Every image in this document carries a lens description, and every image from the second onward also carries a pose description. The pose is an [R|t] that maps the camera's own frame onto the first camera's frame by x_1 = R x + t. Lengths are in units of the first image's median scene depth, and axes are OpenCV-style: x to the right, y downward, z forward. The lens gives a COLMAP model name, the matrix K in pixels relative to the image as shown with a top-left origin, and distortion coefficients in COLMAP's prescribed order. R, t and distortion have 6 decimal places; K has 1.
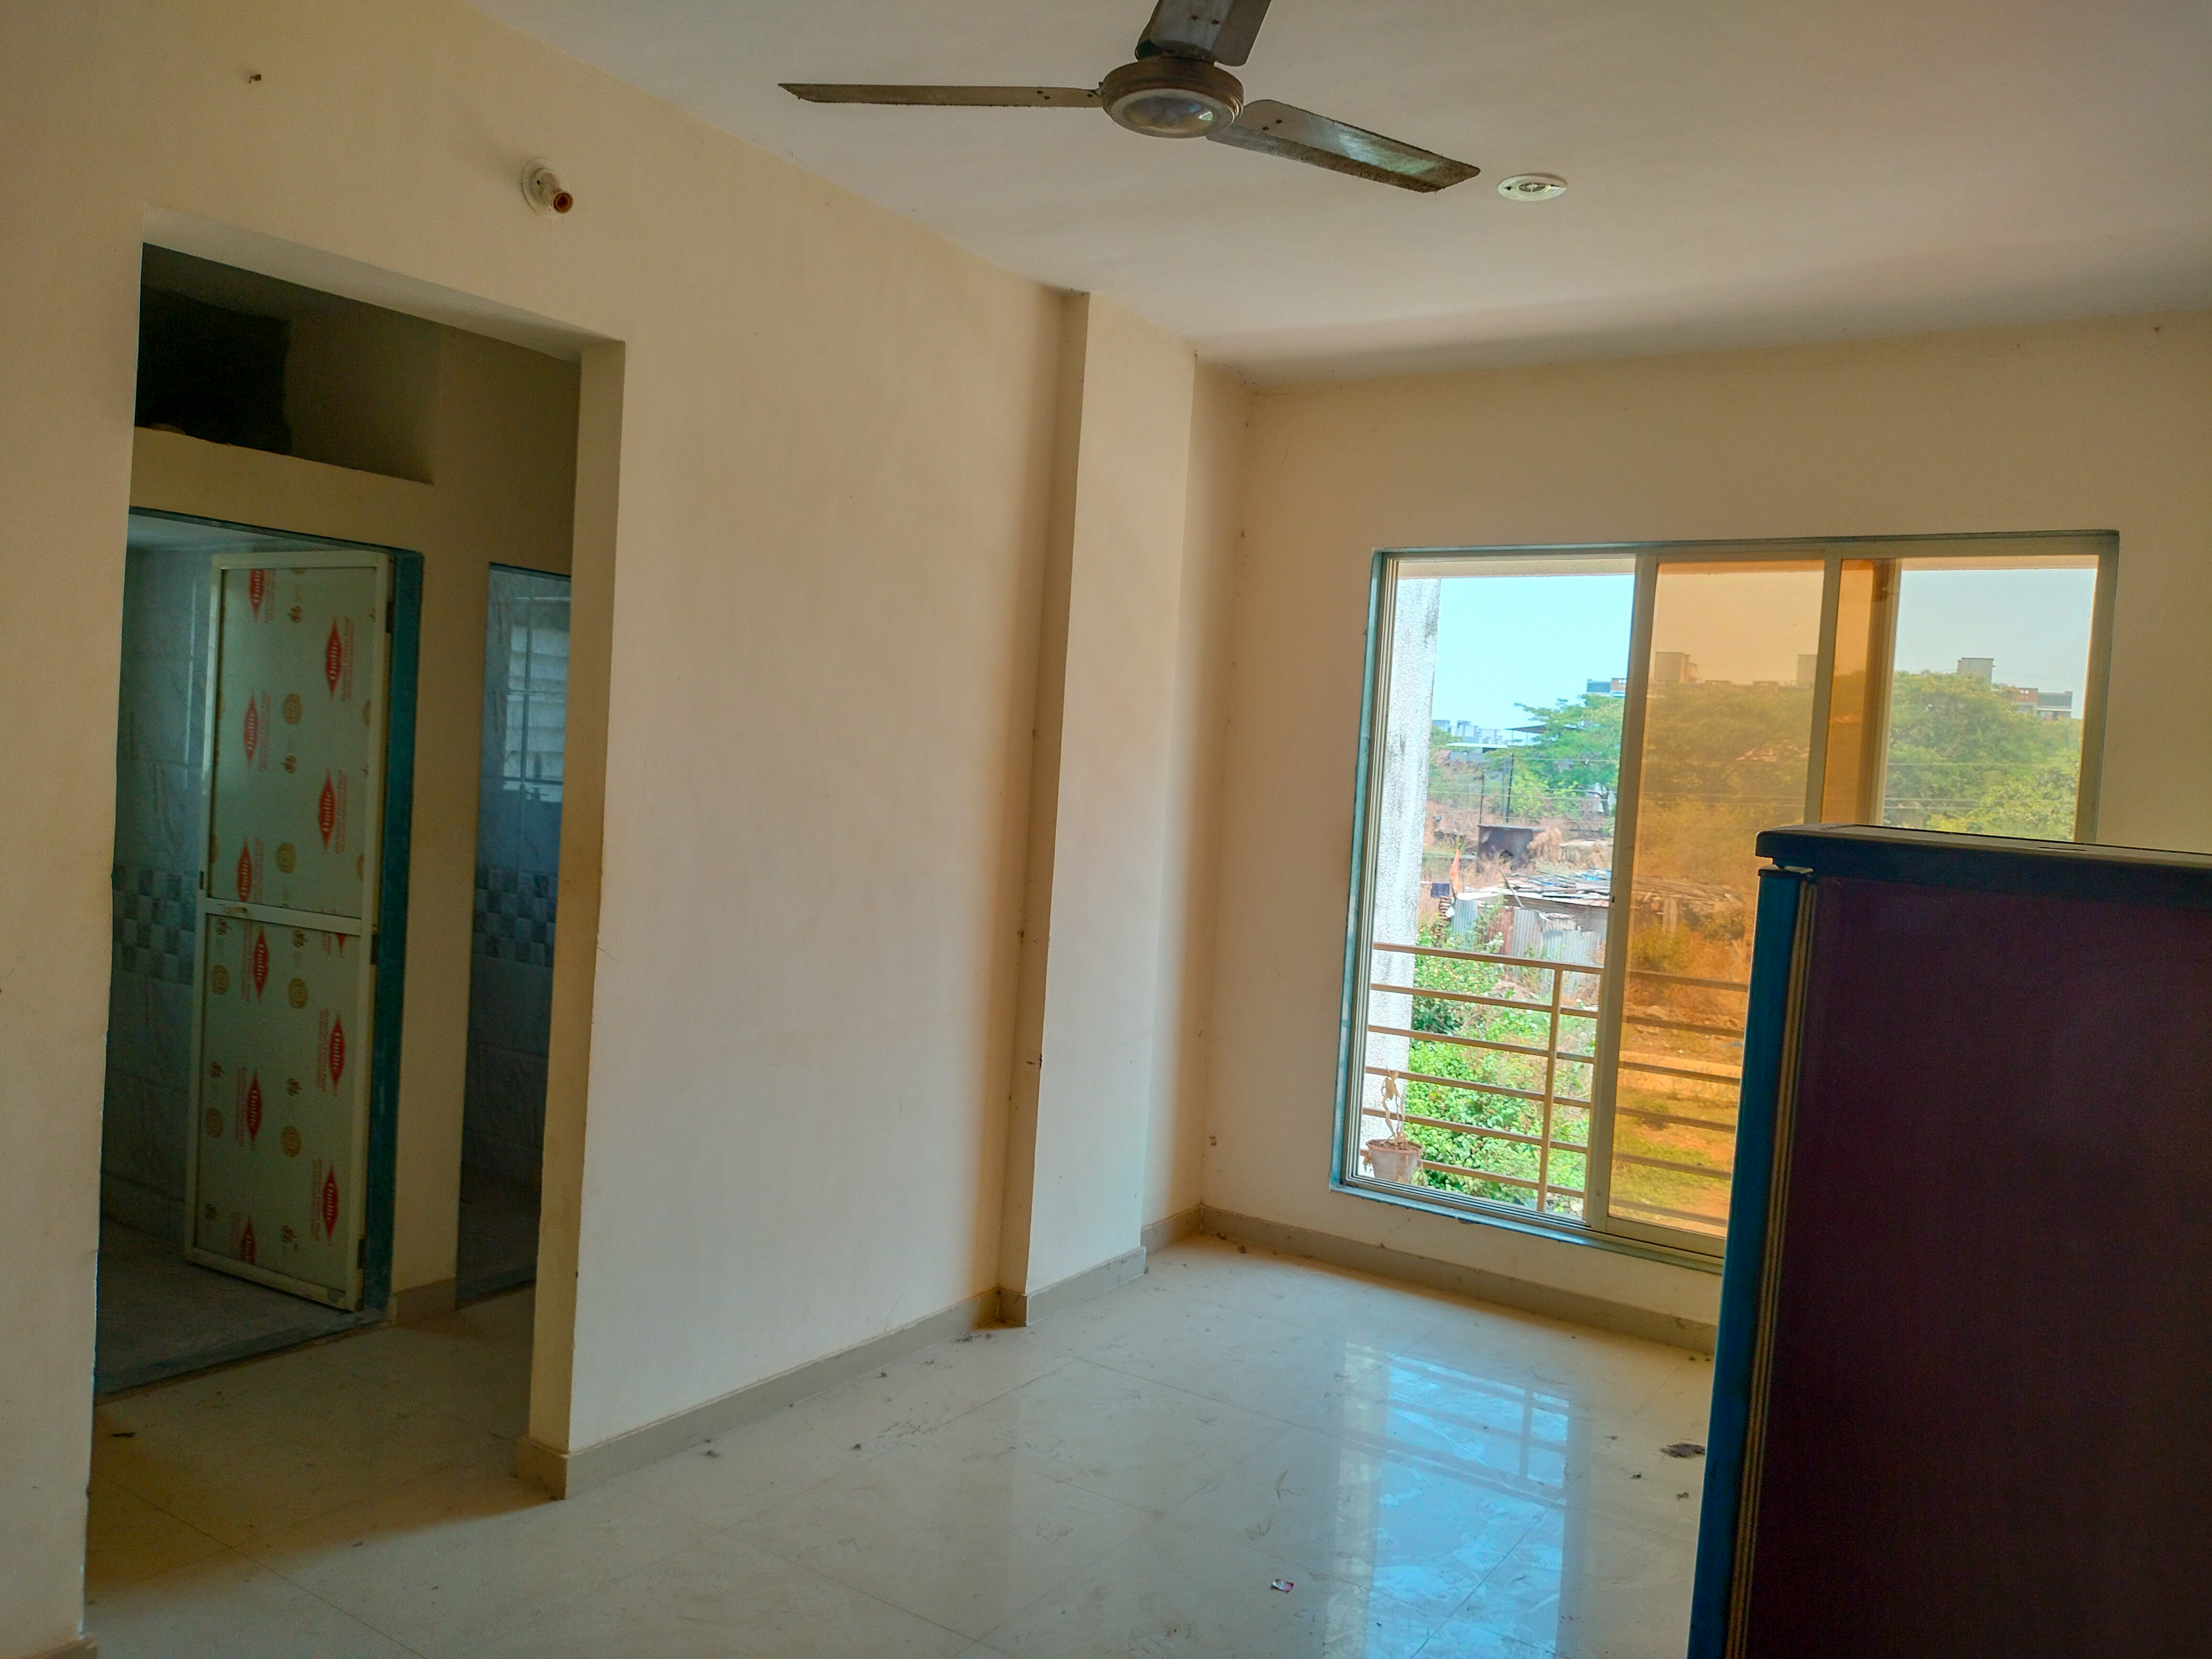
lens RADIAL K [[1665.0, 0, 1109.0], [0, 1665.0, 824.1], [0, 0, 1]] dist [0.049970, -0.084737]
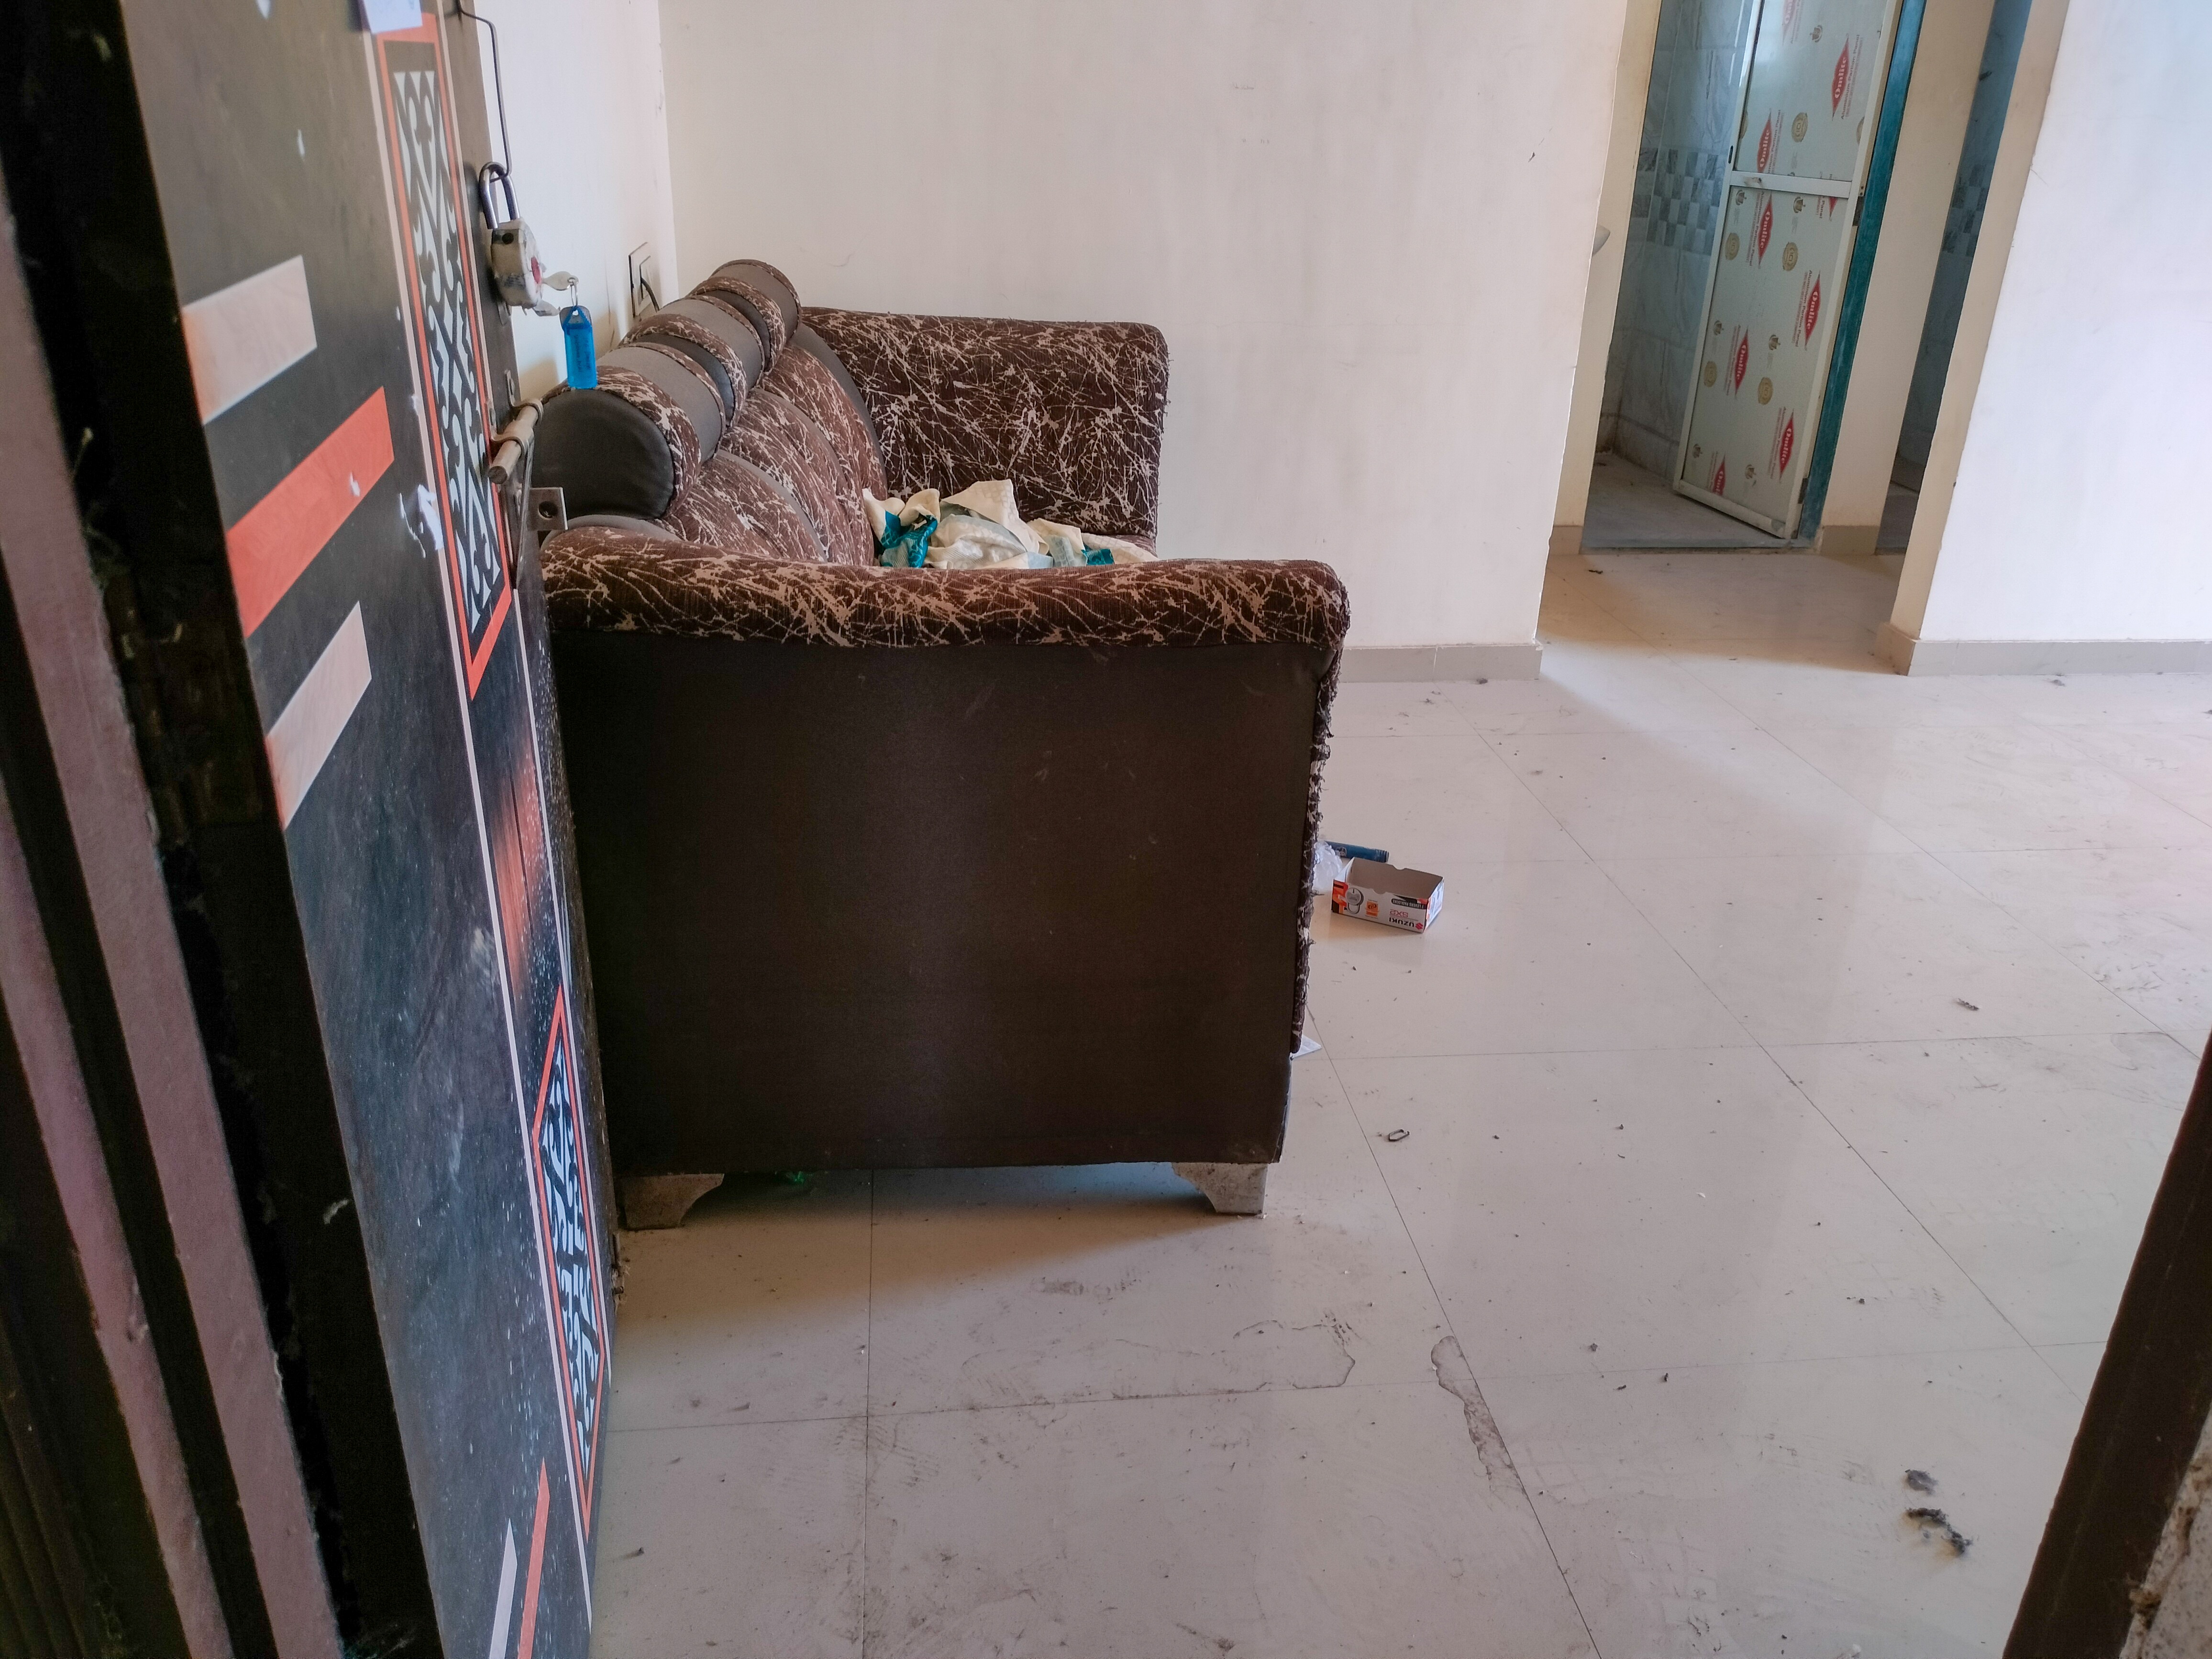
lens RADIAL K [[1665.0, 0, 1098.7], [0, 1665.0, 847.4], [0, 0, 1]] dist [0.049970, -0.084737]
pose [[0.636204, 0.279985, -0.718925, 0.146673], [-0.017859, 0.936923, 0.349080, 0.087749], [0.771314, -0.209247, 0.601074, -0.127647]]
